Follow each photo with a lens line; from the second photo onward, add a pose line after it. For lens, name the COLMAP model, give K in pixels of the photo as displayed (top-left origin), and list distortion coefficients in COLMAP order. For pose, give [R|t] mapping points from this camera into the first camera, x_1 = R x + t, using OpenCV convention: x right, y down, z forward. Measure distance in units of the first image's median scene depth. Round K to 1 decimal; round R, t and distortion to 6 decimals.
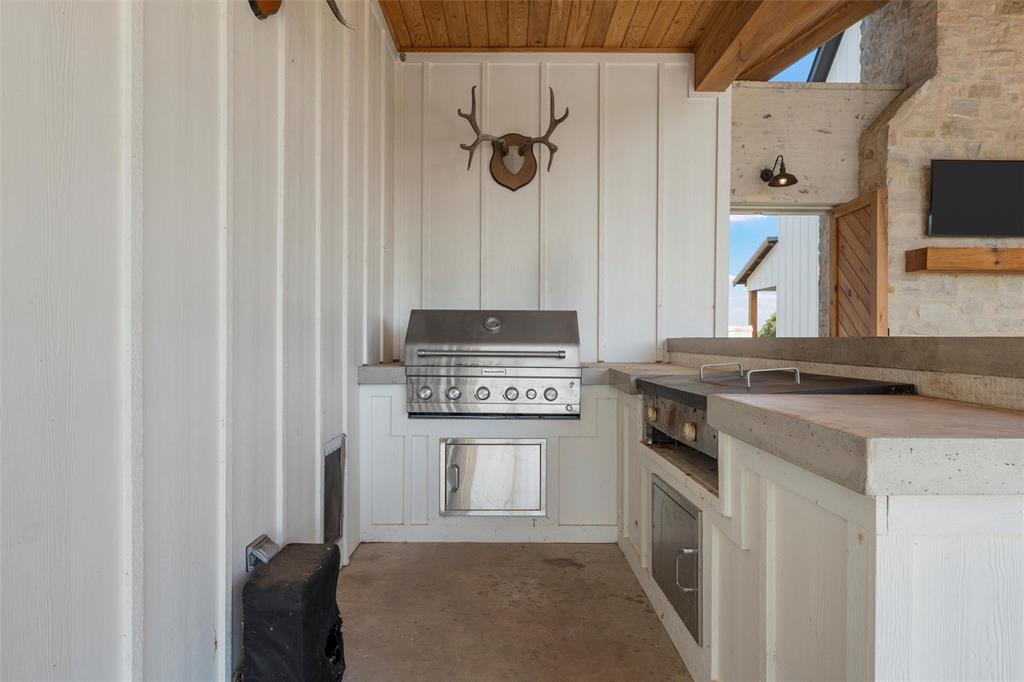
lens RADIAL K [[573.7, 0, 514.1], [0, 573.7, 341.3], [0, 0, 1]] dist [-0.005467, -0.002834]
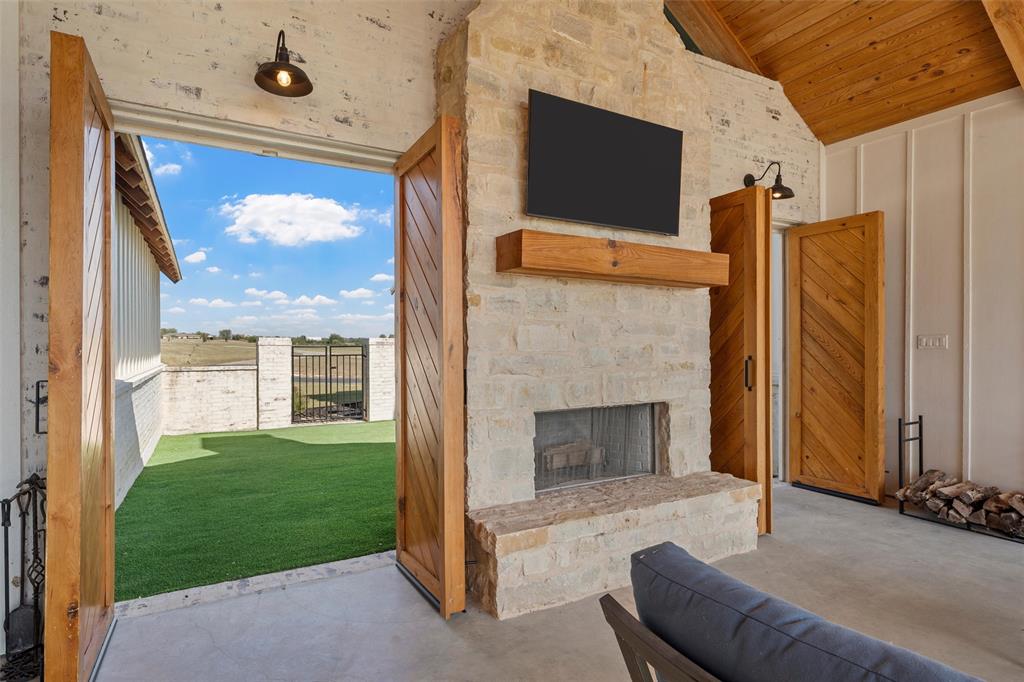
lens RADIAL K [[573.7, 0, 510.0], [0, 573.7, 343.2], [0, 0, 1]] dist [-0.005467, -0.002834]
pose [[0.863153, -0.005558, 0.504911, 0.392131], [0.010864, 0.999912, -0.007566, -0.040974], [-0.504825, 0.012016, 0.863138, 0.472843]]
